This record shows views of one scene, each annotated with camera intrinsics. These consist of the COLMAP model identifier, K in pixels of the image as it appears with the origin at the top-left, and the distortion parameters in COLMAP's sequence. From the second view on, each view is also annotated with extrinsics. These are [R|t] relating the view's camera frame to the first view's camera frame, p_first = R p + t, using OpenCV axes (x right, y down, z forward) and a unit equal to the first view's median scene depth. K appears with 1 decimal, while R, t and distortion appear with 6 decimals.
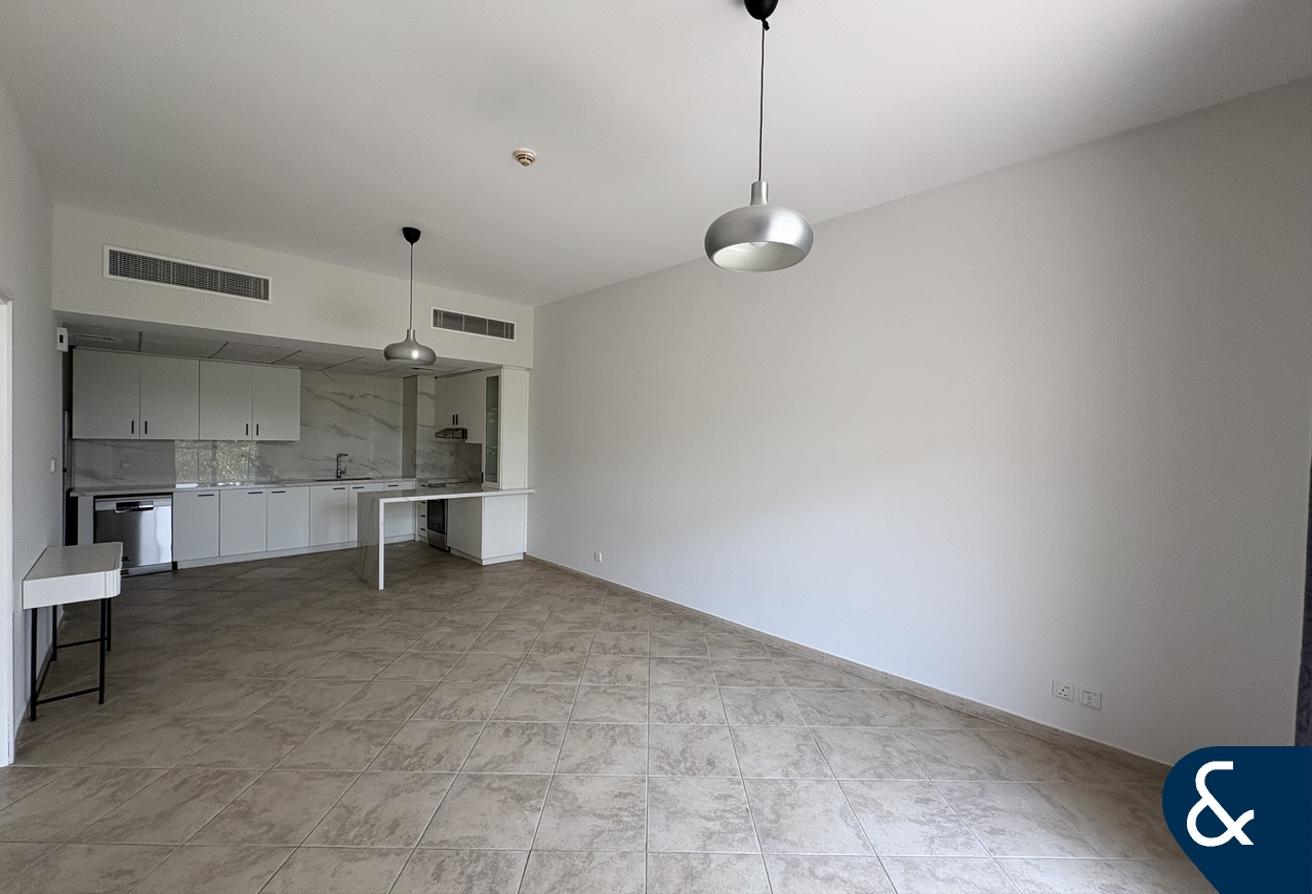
lens RADIAL K [[524.6, 0, 664.1], [0, 524.6, 444.7], [0, 0, 1]] dist [-0.002825, 0.000368]
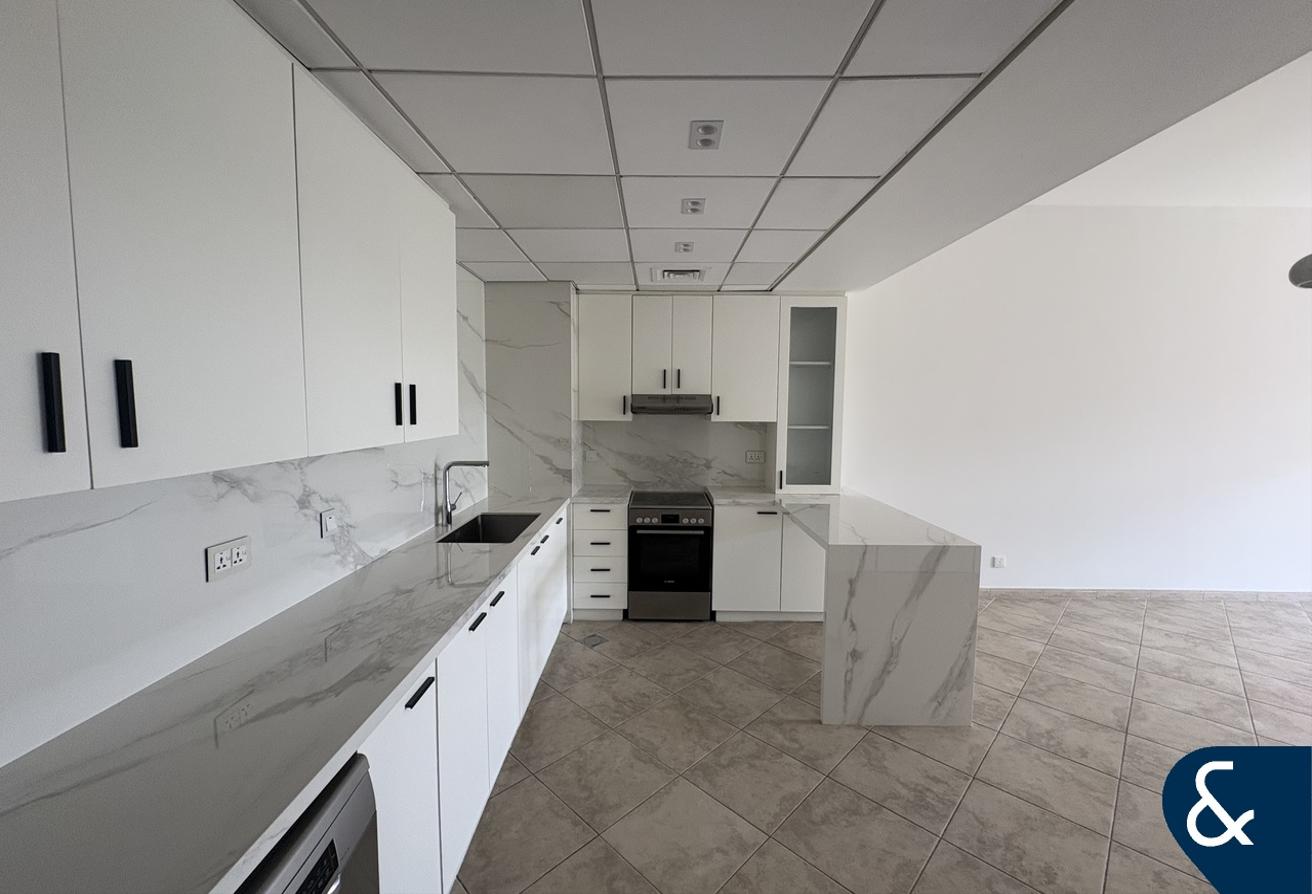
lens RADIAL K [[524.6, 0, 658.5], [0, 524.6, 446.8], [0, 0, 1]] dist [-0.002825, 0.000368]
pose [[0.713740, -0.075515, 0.696328, -1.084636], [0.019338, 0.995917, 0.088183, -0.034289], [-0.700144, -0.049474, 0.712285, 0.875481]]
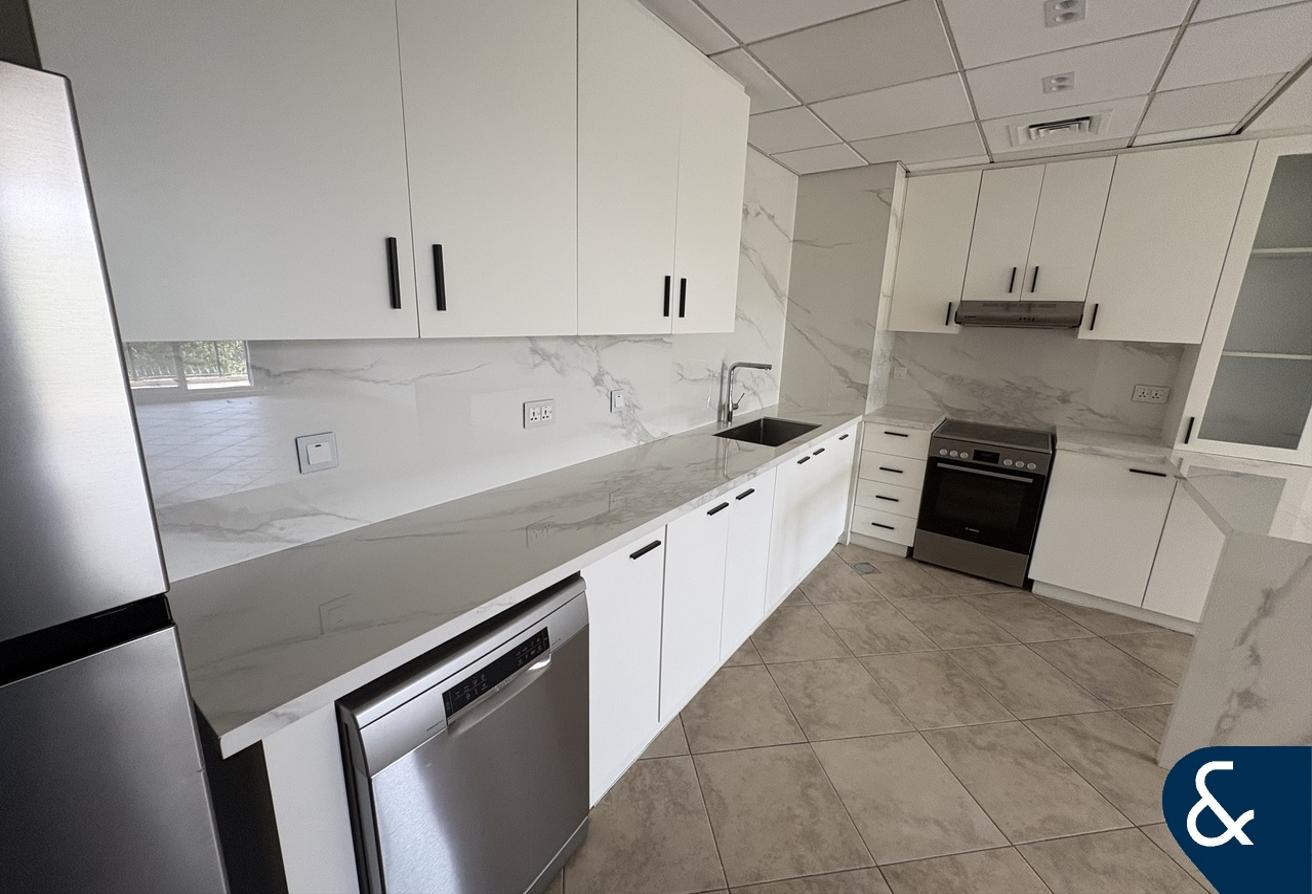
lens RADIAL K [[524.6, 0, 654.7], [0, 524.6, 445.5], [0, 0, 1]] dist [-0.002825, 0.000368]
pose [[0.990100, -0.026852, 0.137772, -1.029821], [-0.006008, 0.972525, 0.232720, -0.019400], [-0.140236, -0.231244, 0.962736, 0.860899]]
